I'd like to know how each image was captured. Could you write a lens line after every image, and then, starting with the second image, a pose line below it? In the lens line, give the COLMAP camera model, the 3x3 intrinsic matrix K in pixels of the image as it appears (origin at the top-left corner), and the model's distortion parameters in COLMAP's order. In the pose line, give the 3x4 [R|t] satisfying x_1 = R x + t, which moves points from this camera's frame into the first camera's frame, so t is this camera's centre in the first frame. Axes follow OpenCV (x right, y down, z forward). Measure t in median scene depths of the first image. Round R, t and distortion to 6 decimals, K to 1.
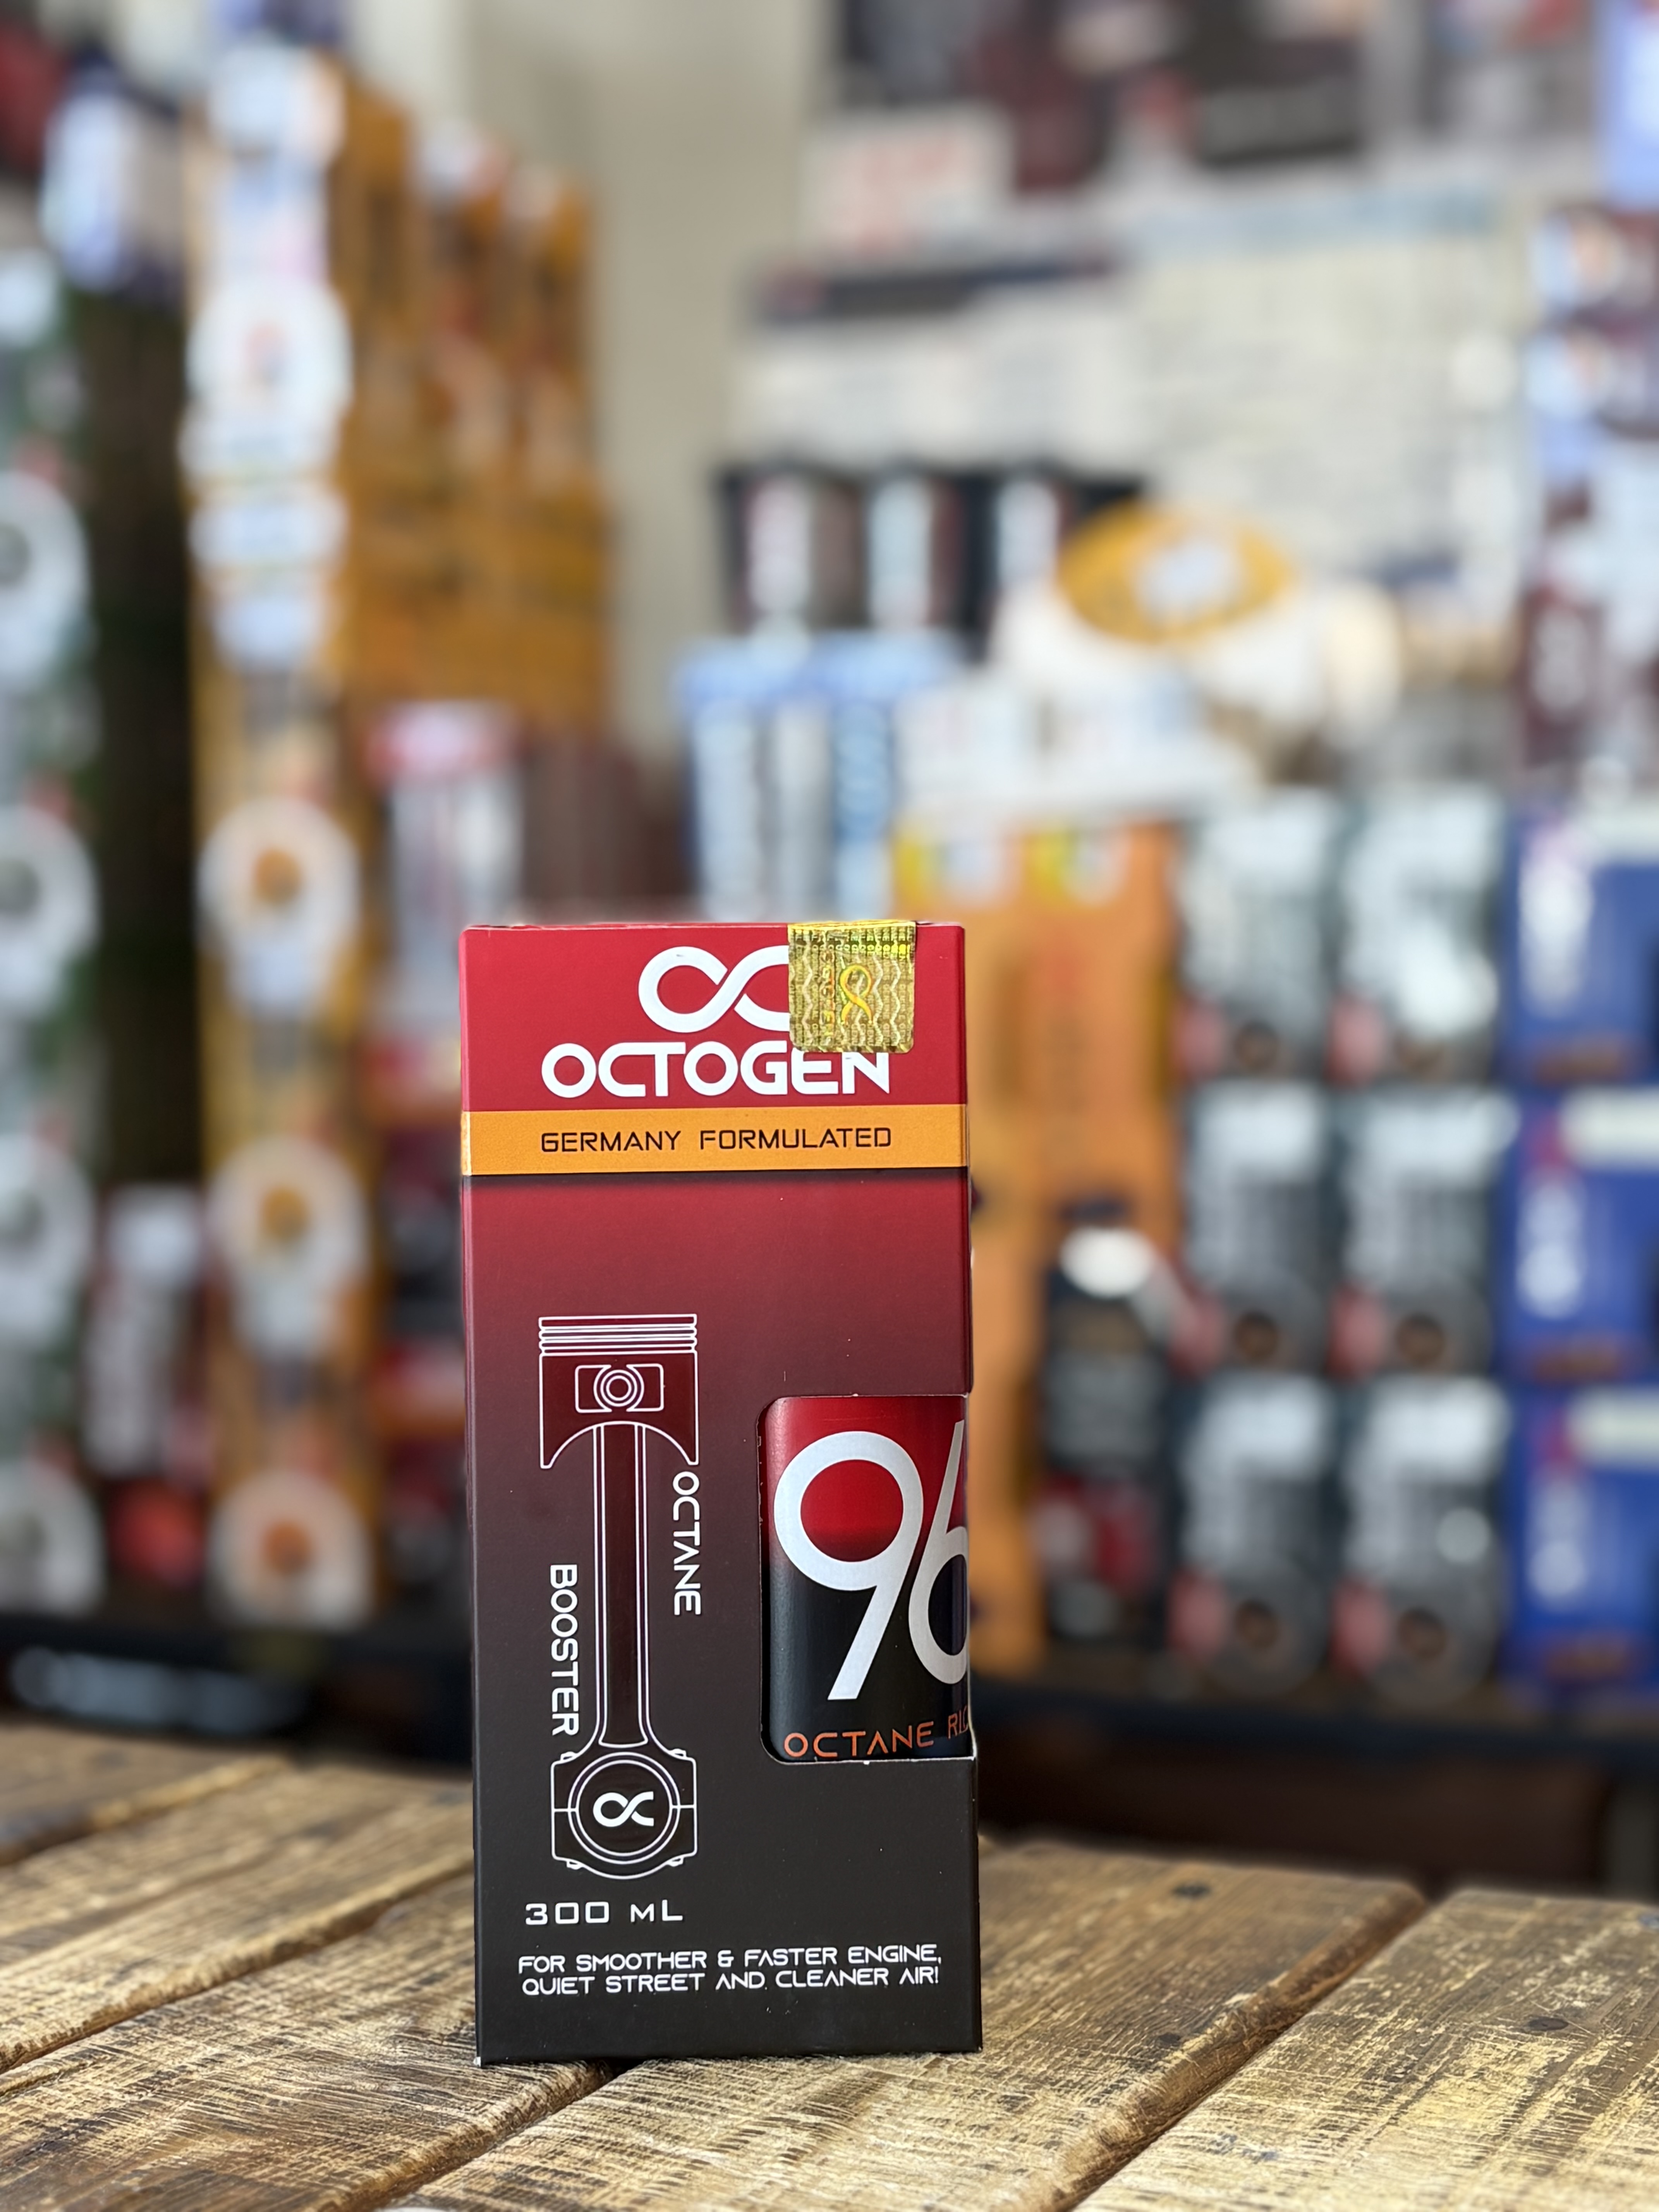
lens RADIAL K [[3256.8, 0, 827.7], [0, 3256.8, 1072.0], [0, 0, 1]] dist [0.145455, -0.597372]
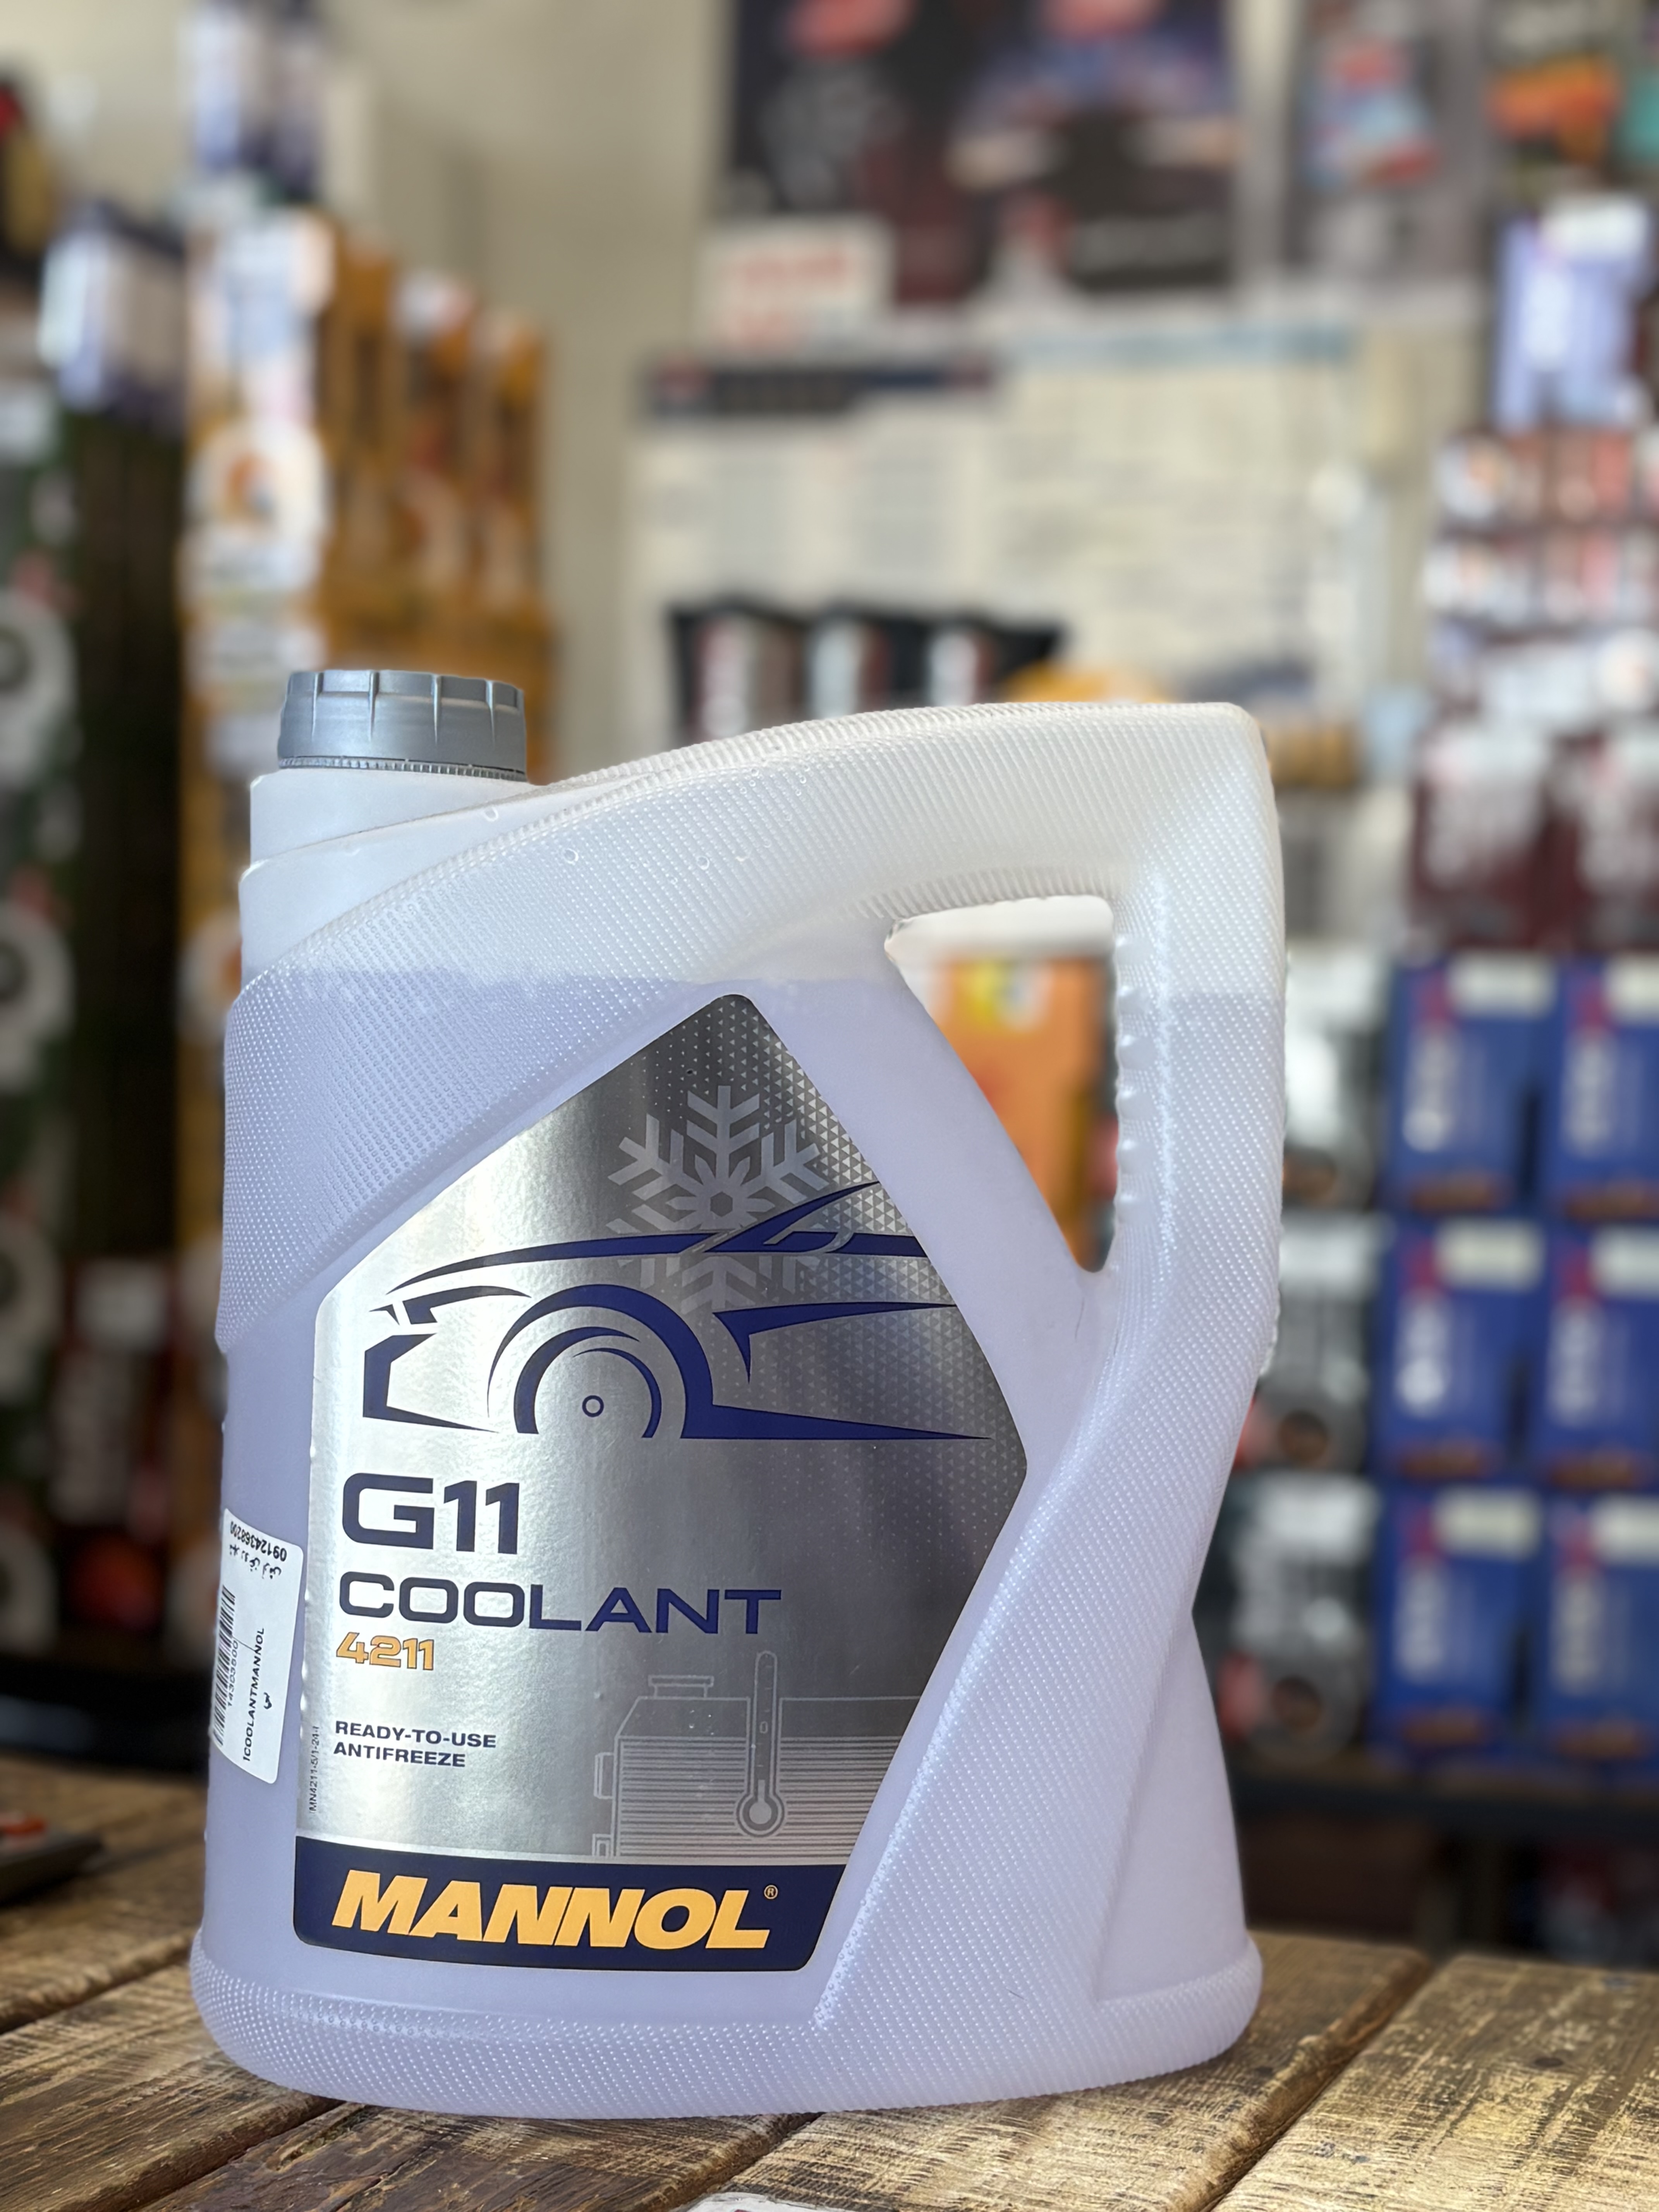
lens RADIAL K [[3236.1, 0, 859.4], [0, 3236.1, 1102.3], [0, 0, 1]] dist [0.173769, -0.726123]
pose [[0.996933, 0.031670, 0.071562, -0.150595], [-0.031698, 0.999497, -0.000743, -0.078390], [-0.071550, -0.001528, 0.997436, -0.264246]]
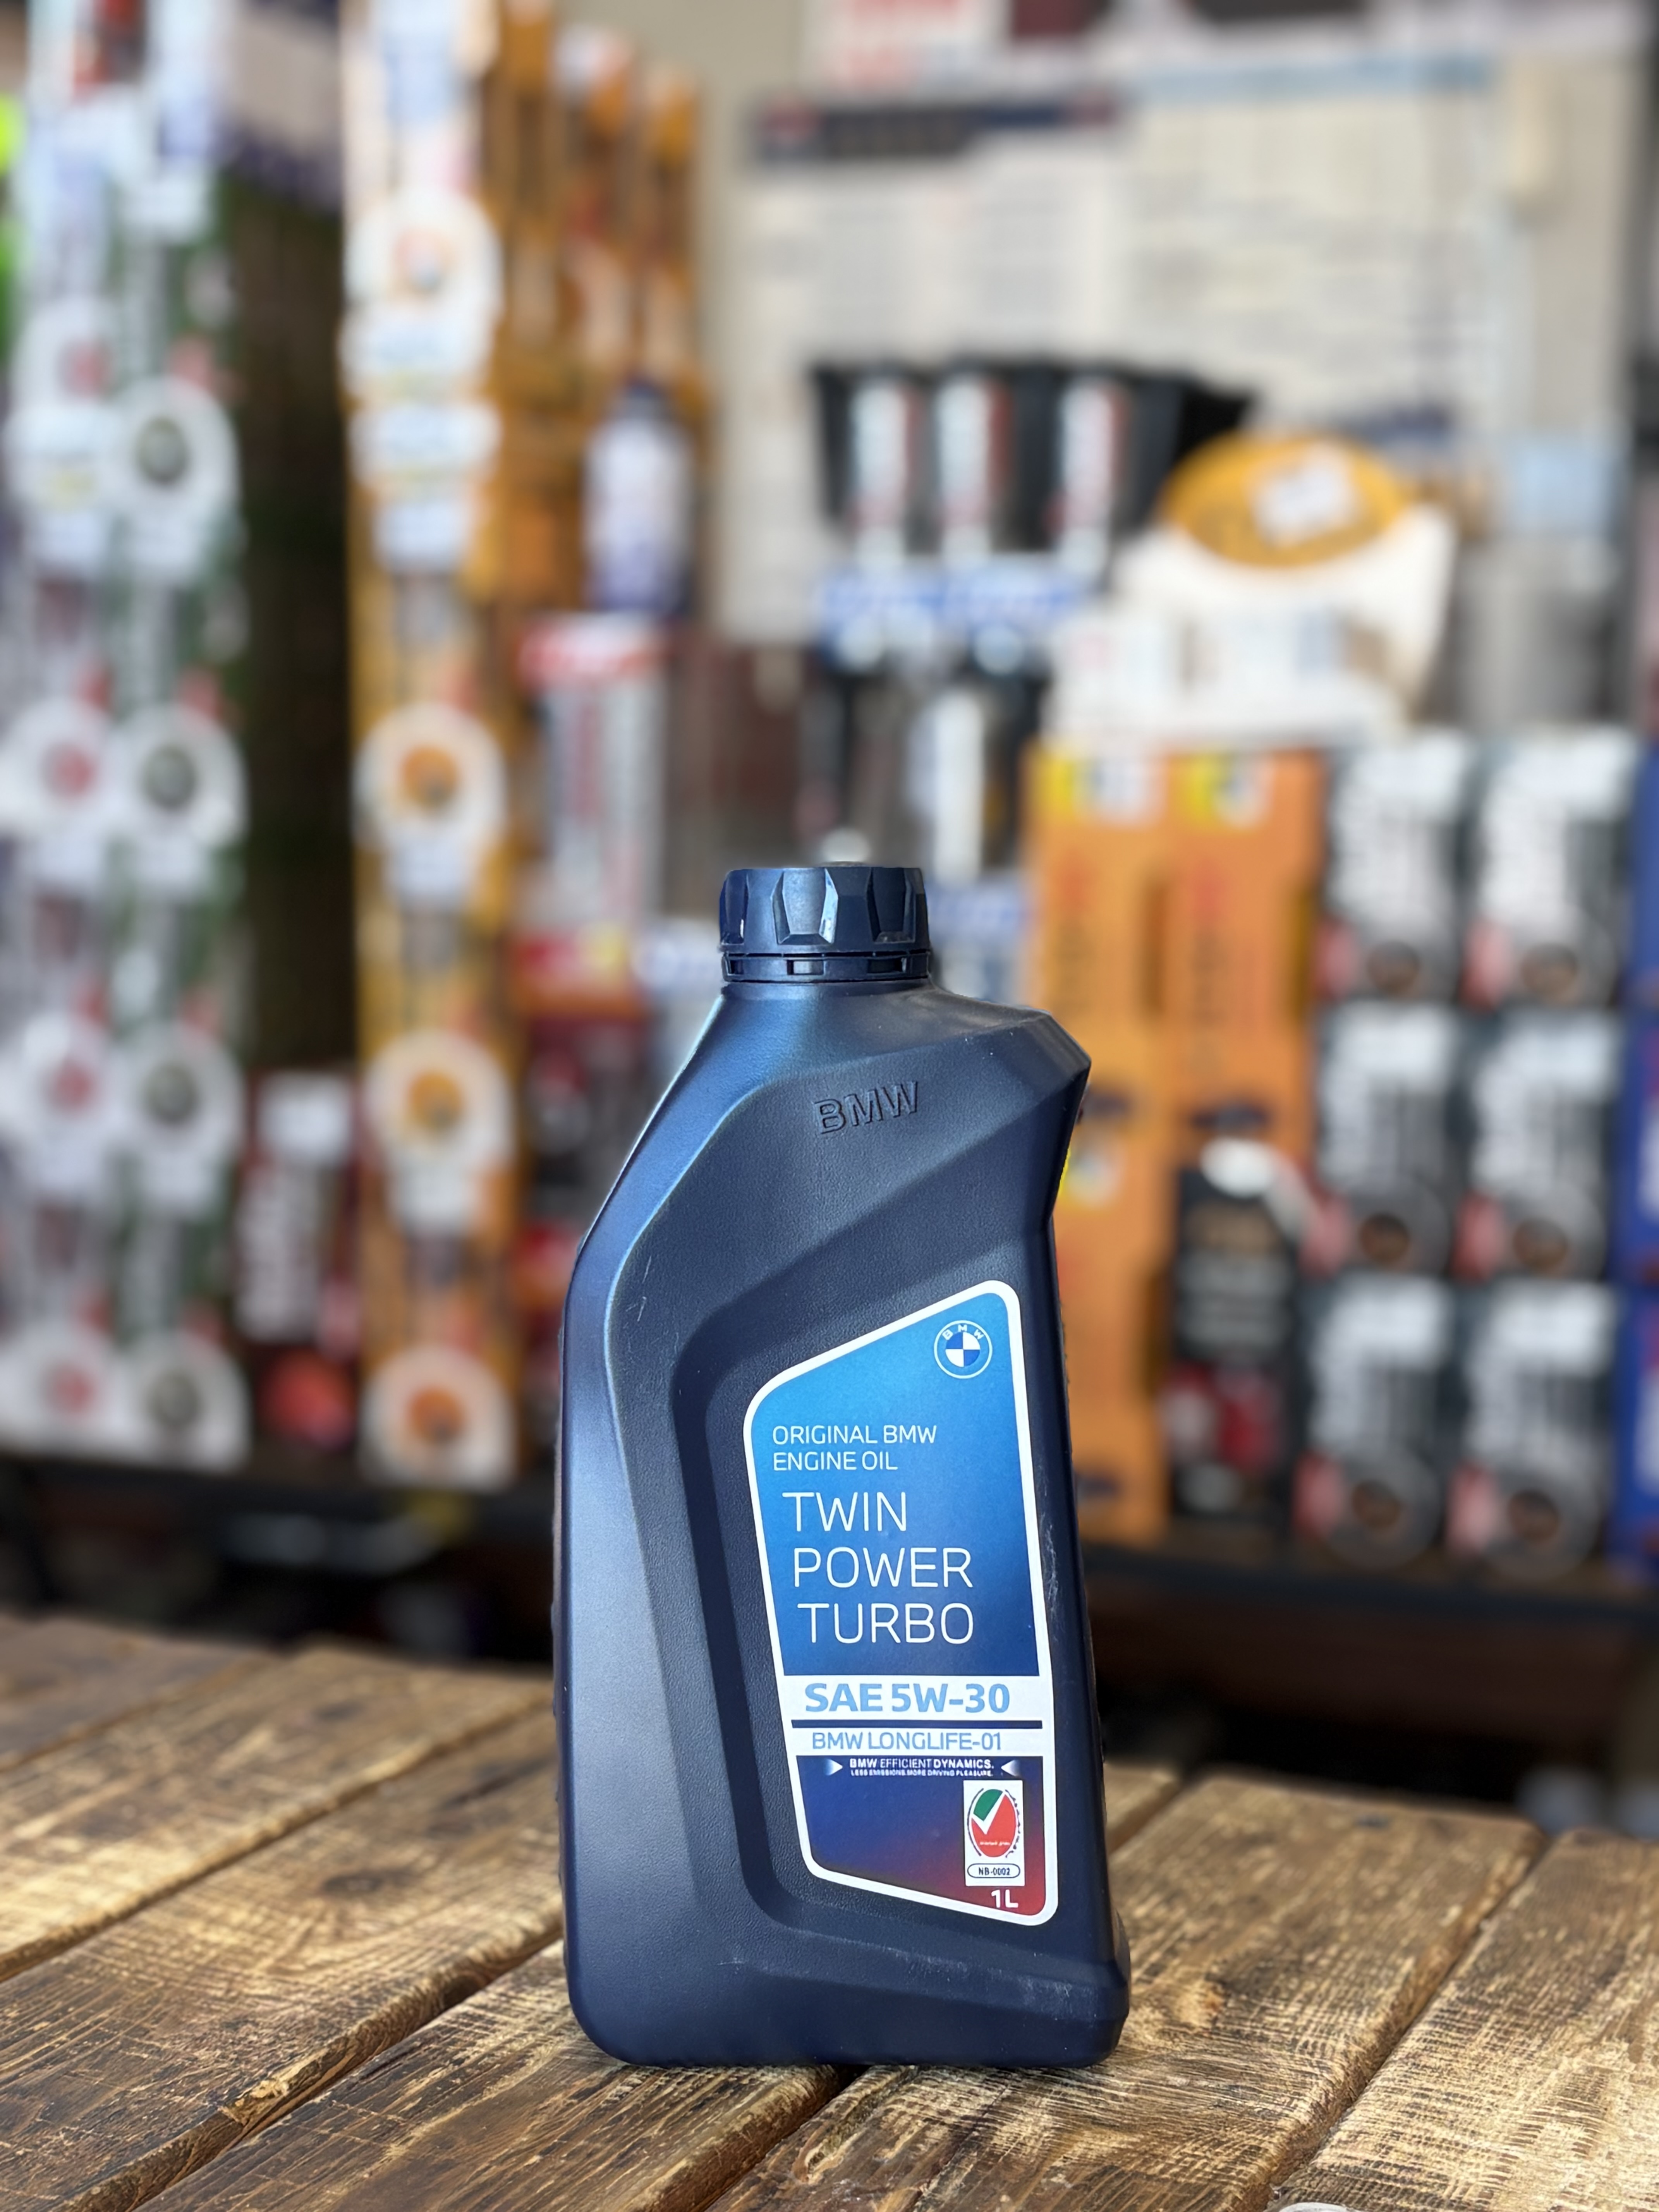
lens RADIAL K [[3231.9, 0, 837.7], [0, 3231.9, 1102.8], [0, 0, 1]] dist [0.187475, -0.794788]
pose [[0.998737, 0.010764, 0.049084, -0.297908], [-0.014514, 0.996948, 0.076706, -0.125022], [-0.048109, -0.077321, 0.995845, -0.141050]]
